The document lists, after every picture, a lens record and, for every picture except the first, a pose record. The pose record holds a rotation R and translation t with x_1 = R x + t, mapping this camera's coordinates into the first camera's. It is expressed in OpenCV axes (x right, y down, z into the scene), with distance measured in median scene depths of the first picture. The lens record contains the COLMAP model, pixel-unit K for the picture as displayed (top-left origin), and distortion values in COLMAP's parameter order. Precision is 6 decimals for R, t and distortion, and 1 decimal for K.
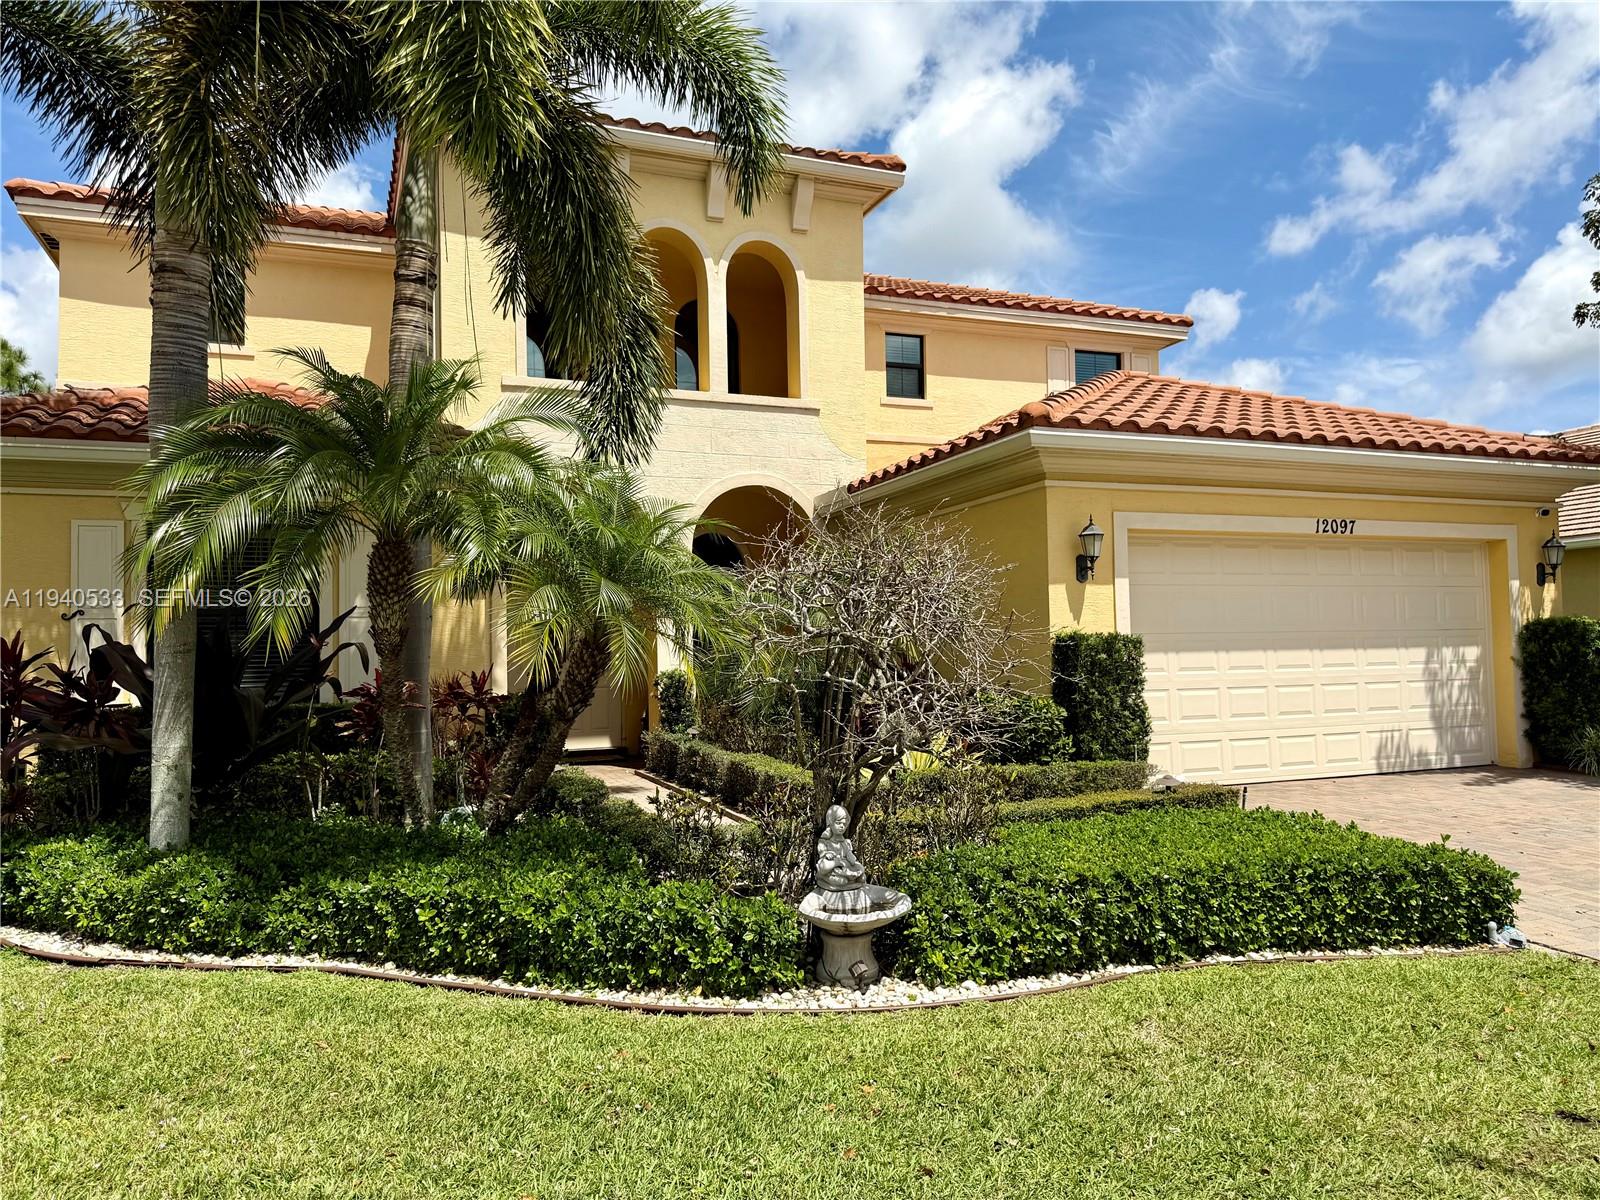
lens RADIAL K [[1118.5, 0, 799.8], [0, 1118.5, 605.9], [0, 0, 1]] dist [0.063638, -0.090723]
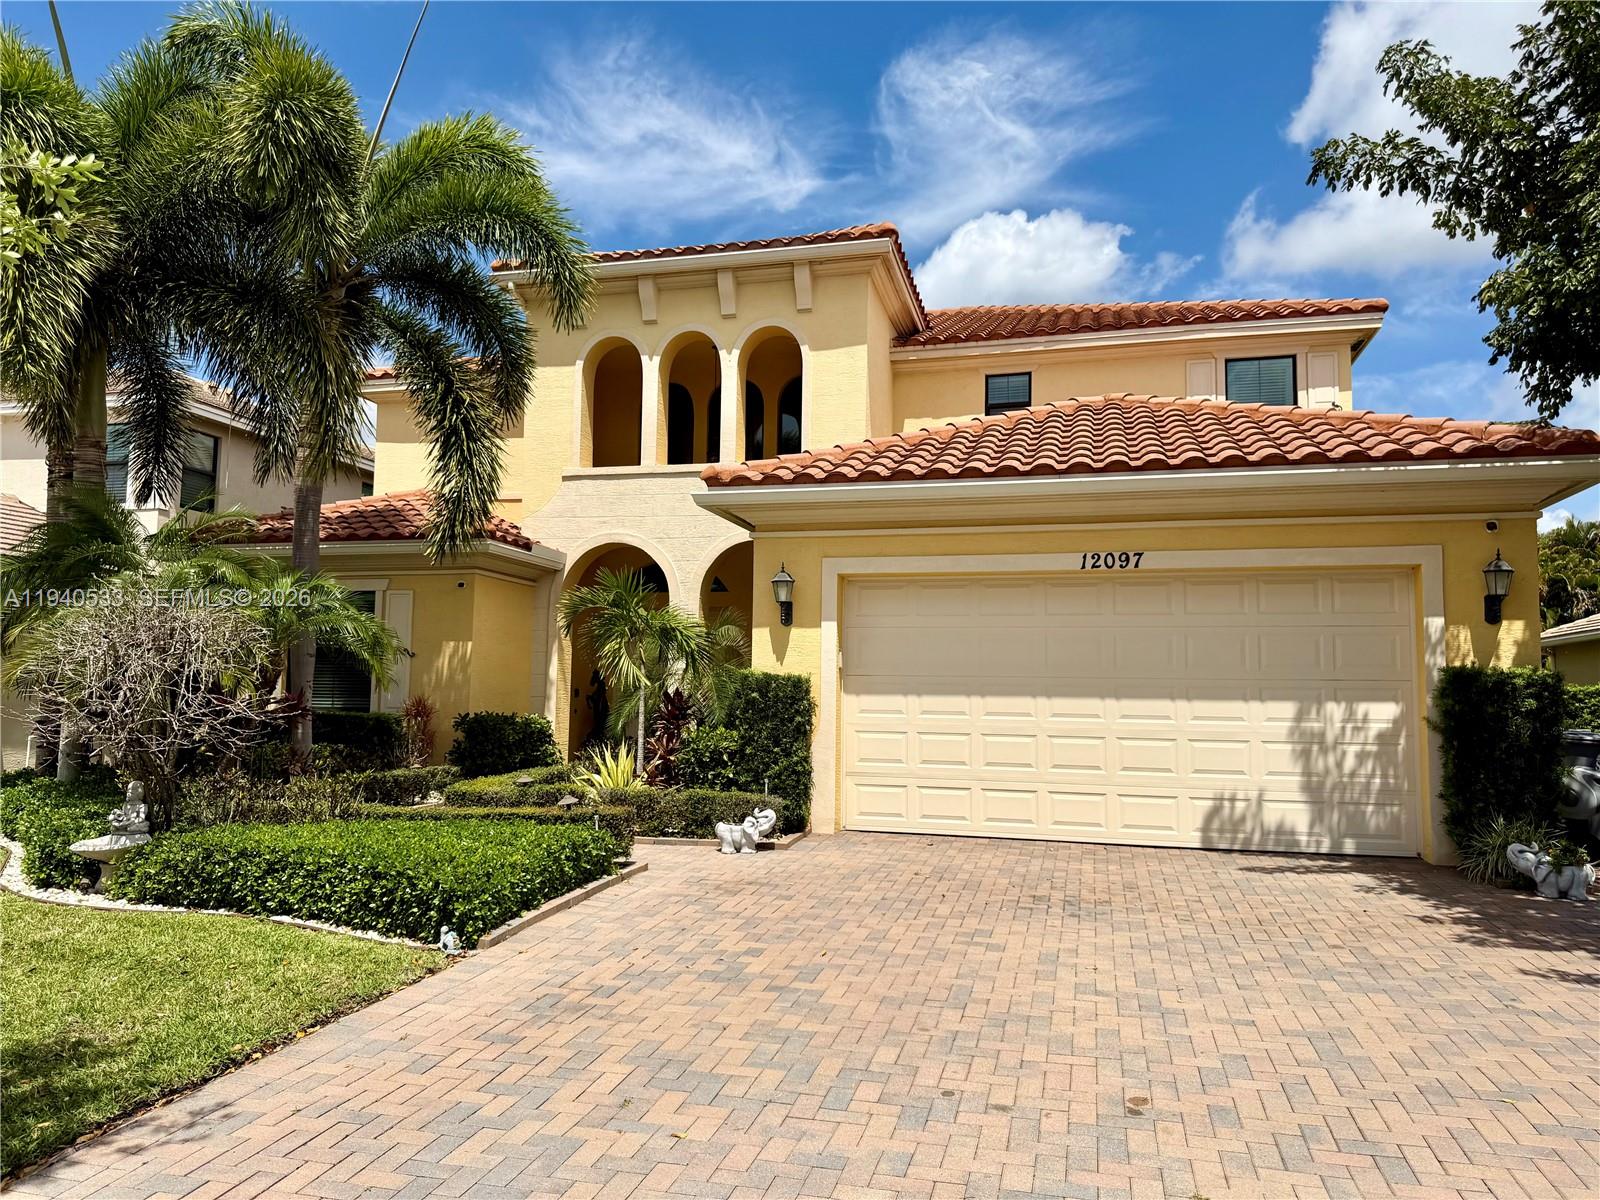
lens RADIAL K [[1120.3, 0, 800.0], [0, 1120.3, 600.0], [0, 0, 1]] dist [0.095994, -0.113564]
pose [[0.808827, -0.020877, -0.587676, 1.403562], [-0.002093, 0.999261, -0.038380, -0.007741], [0.588043, 0.032273, 0.808185, 0.233736]]
